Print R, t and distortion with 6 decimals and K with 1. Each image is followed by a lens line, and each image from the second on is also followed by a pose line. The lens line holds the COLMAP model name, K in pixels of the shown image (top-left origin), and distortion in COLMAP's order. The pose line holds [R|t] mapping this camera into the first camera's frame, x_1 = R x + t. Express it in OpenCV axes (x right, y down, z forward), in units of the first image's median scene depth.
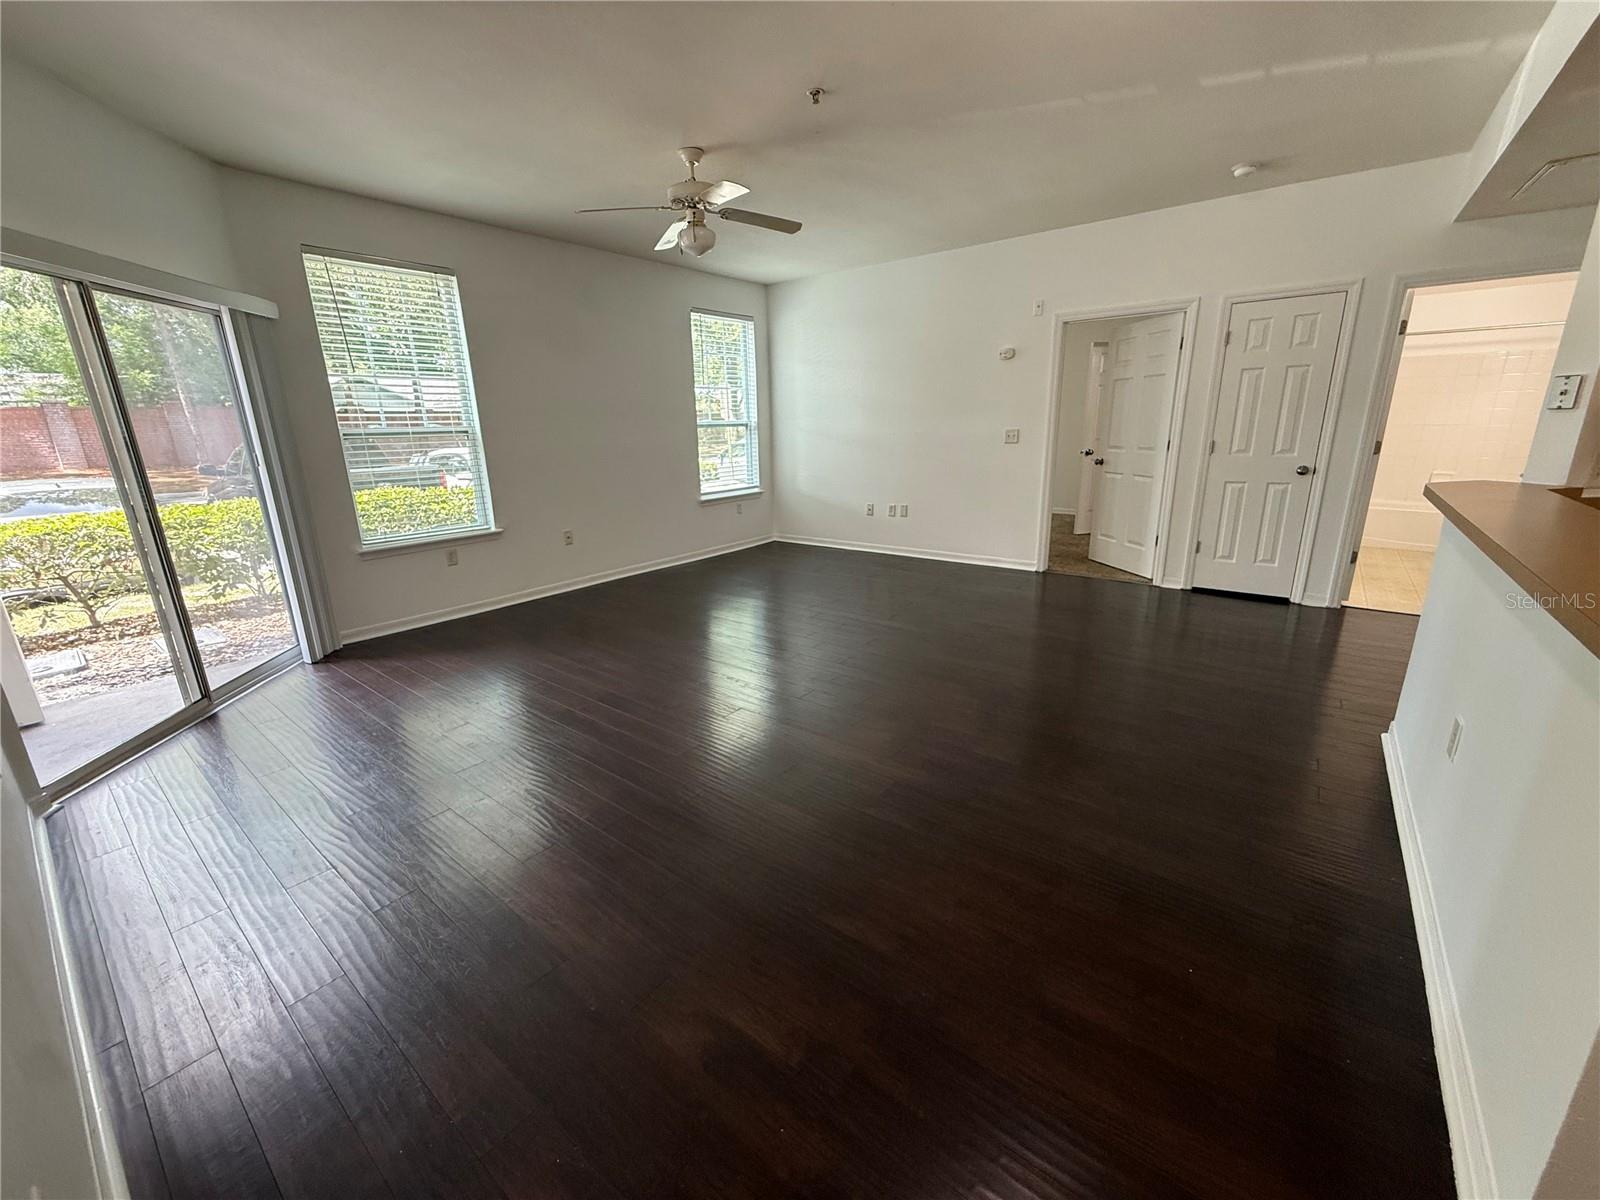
lens RADIAL K [[638.0, 0, 793.1], [0, 638.0, 600.1], [0, 0, 1]] dist [-0.000160, 0.000132]
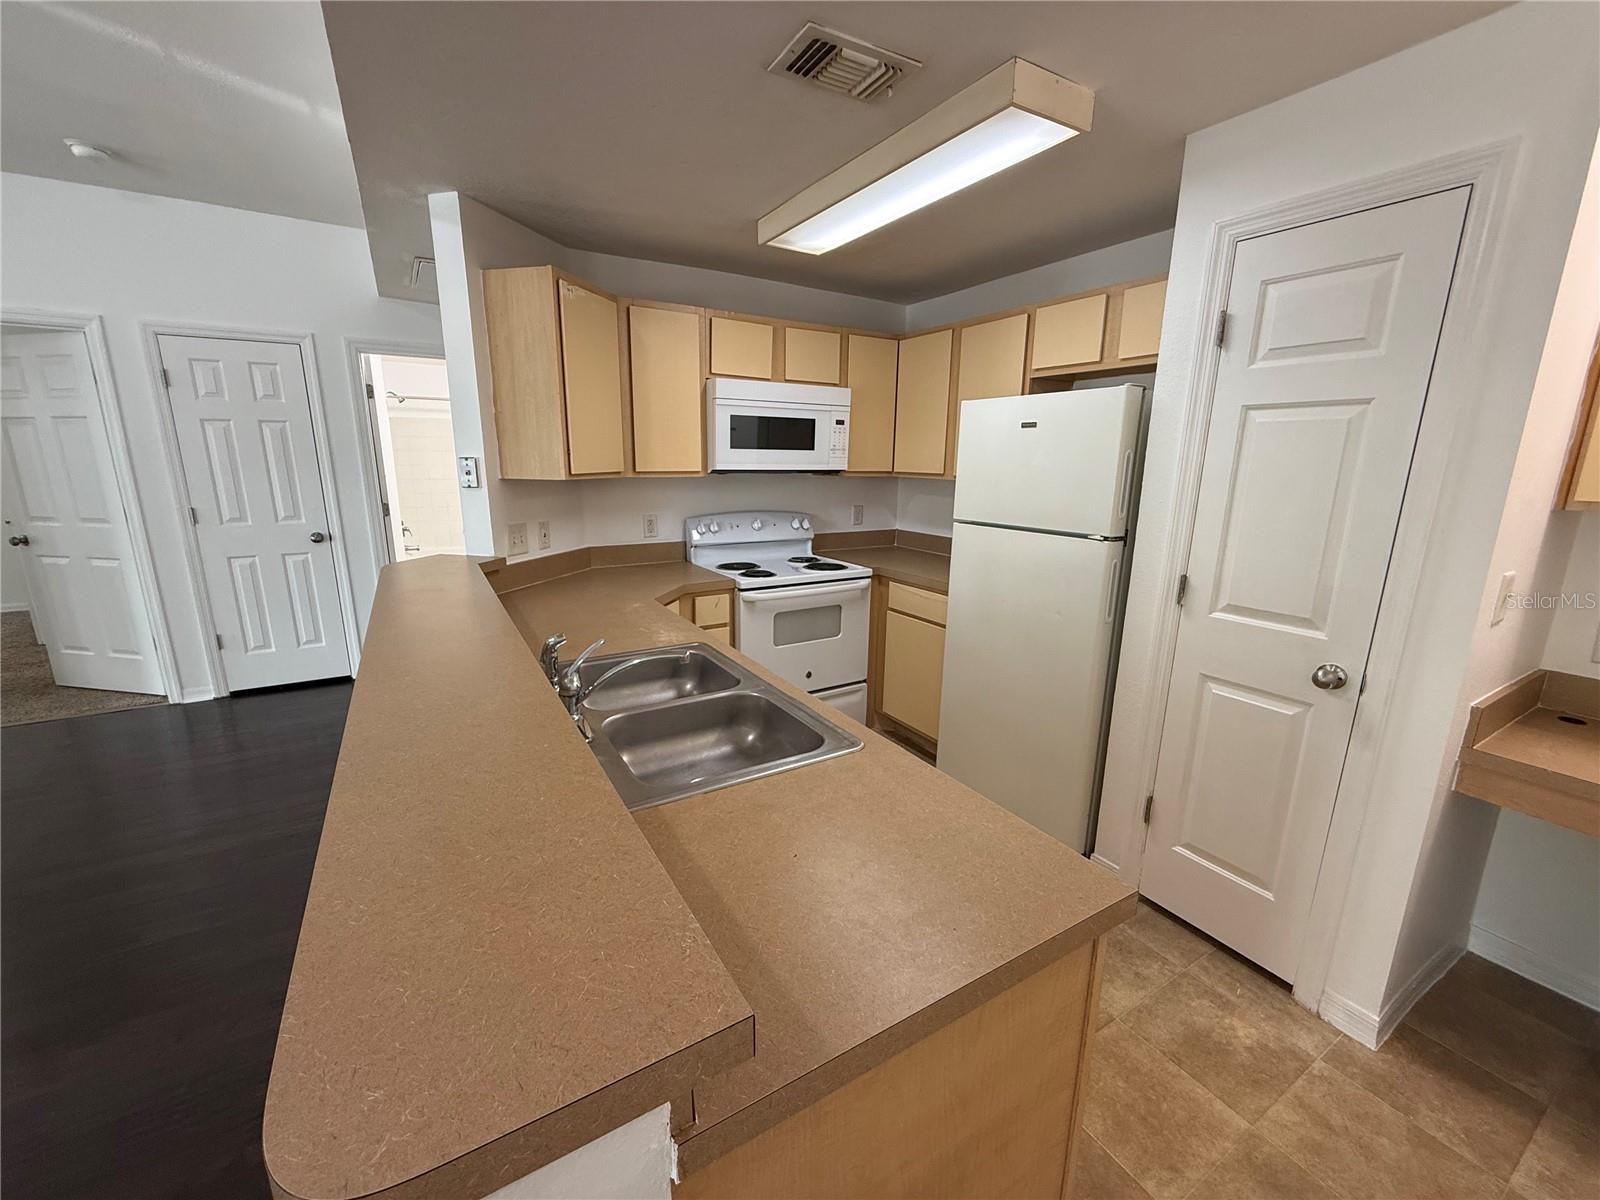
lens RADIAL K [[638.0, 0, 793.1], [0, 638.0, 600.1], [0, 0, 1]] dist [-0.000160, 0.000132]
pose [[0.357326, -0.179337, 0.916601, 0.190273], [0.233631, 0.967355, 0.098189, -0.047601], [-0.904287, 0.179061, 0.387559, 0.062185]]
